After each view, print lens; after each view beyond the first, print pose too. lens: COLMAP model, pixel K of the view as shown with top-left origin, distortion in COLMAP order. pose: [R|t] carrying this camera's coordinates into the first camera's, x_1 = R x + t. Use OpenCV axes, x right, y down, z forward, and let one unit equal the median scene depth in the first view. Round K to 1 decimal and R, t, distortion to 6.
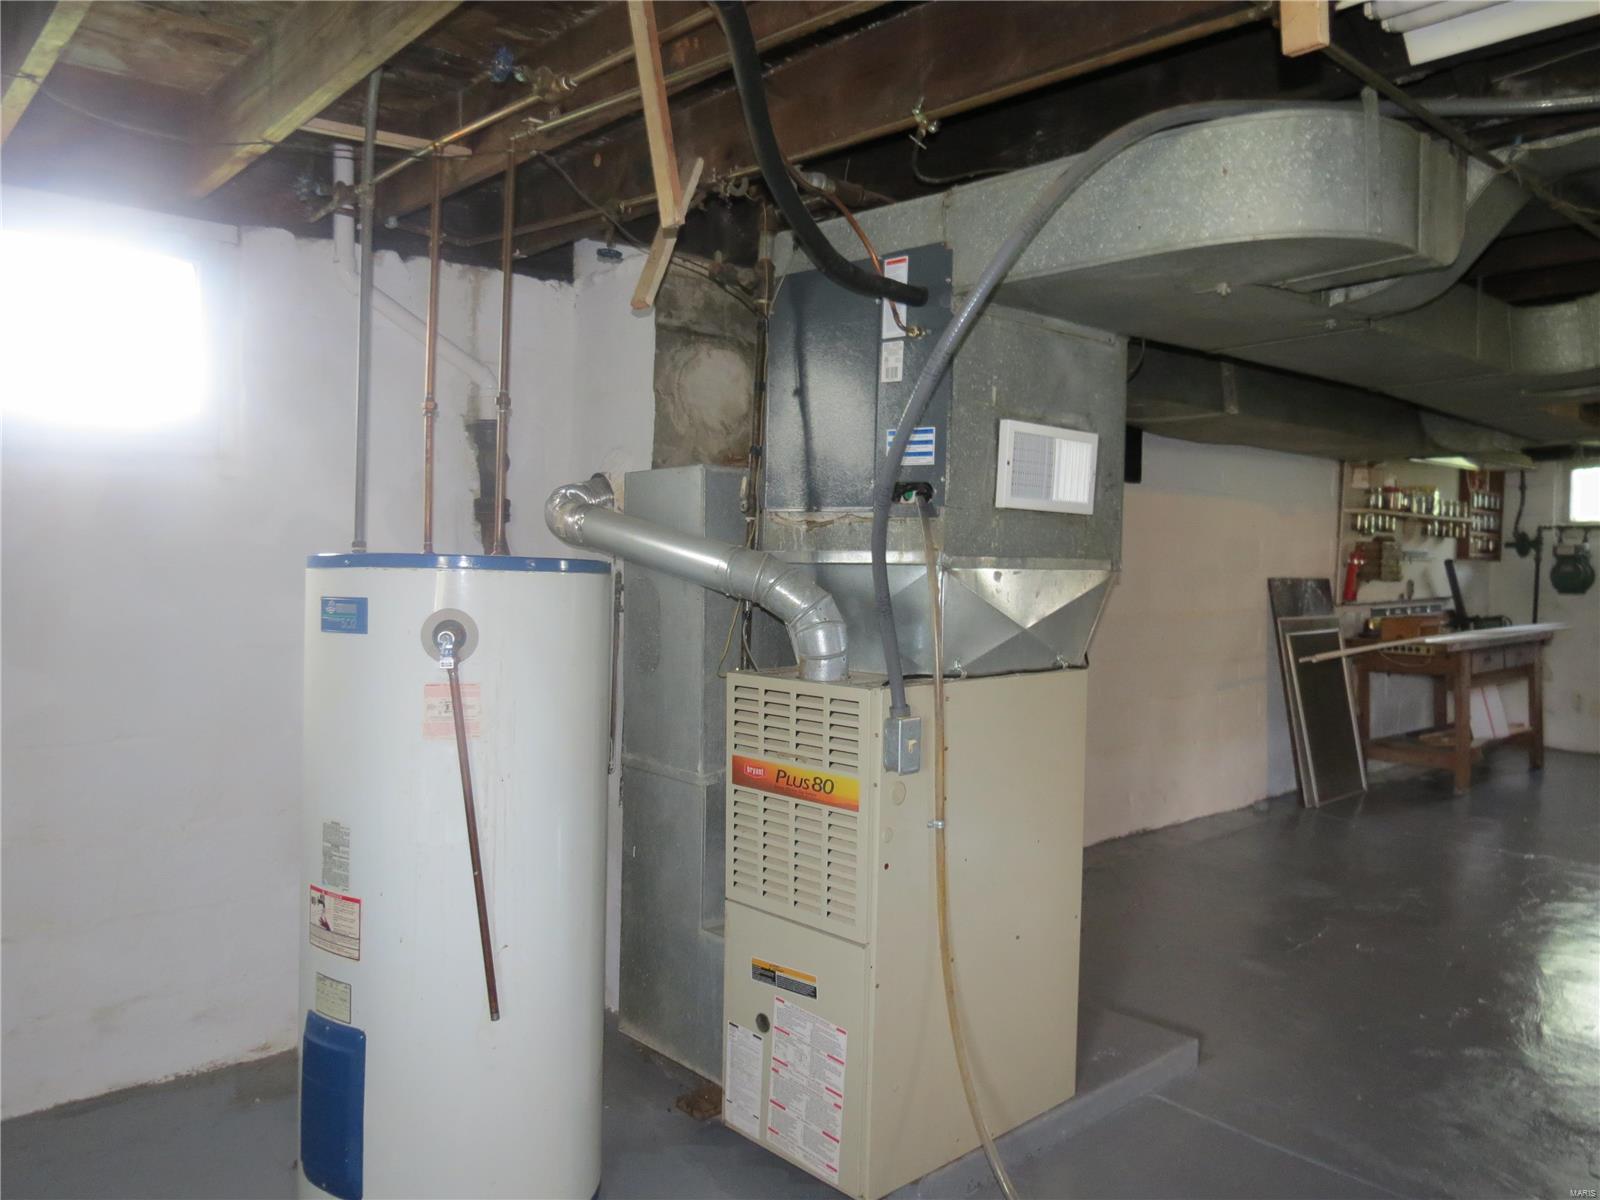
lens RADIAL K [[1187.3, 0, 816.0], [0, 1187.3, 600.9], [0, 0, 1]] dist [-0.012497, -0.004421]
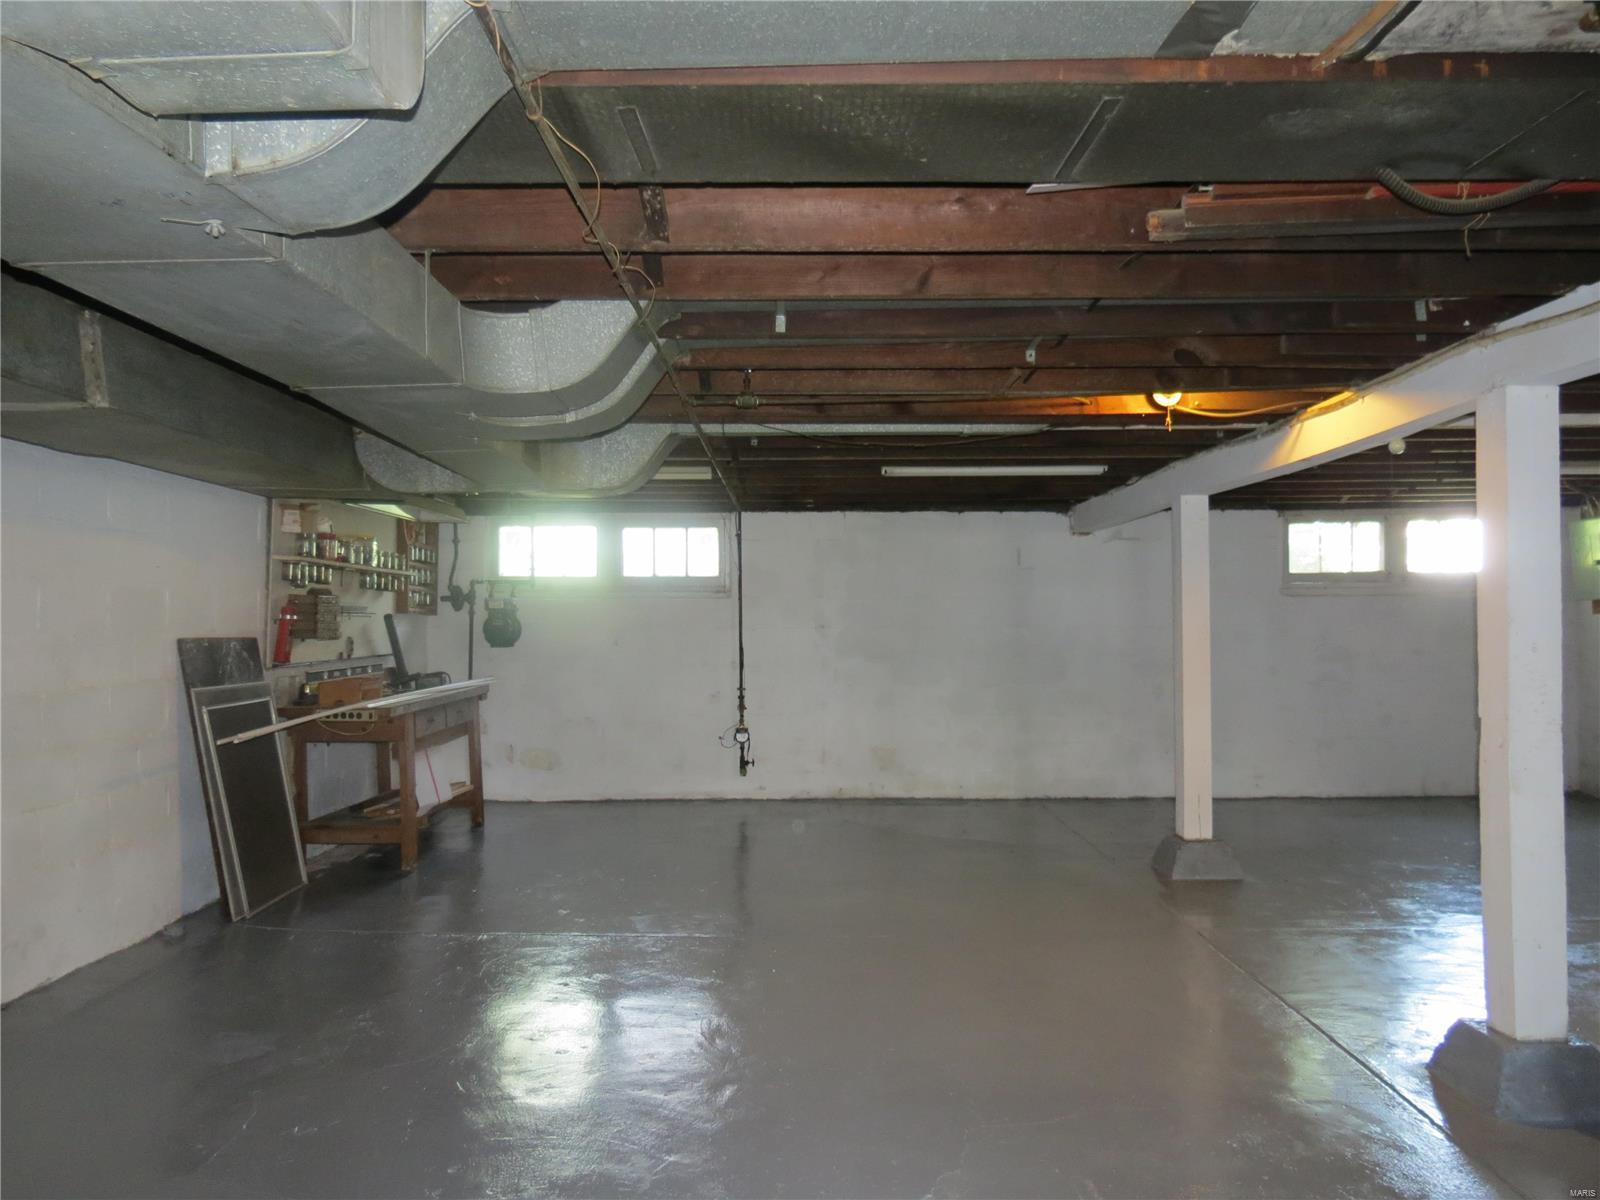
lens RADIAL K [[1187.3, 0, 808.5], [0, 1187.3, 599.5], [0, 0, 1]] dist [-0.012497, -0.004421]
pose [[0.670958, 0.001279, 0.741494, 0.069863], [0.035096, 0.998823, -0.033481, -0.003994], [-0.740664, 0.048488, 0.670123, 0.139075]]
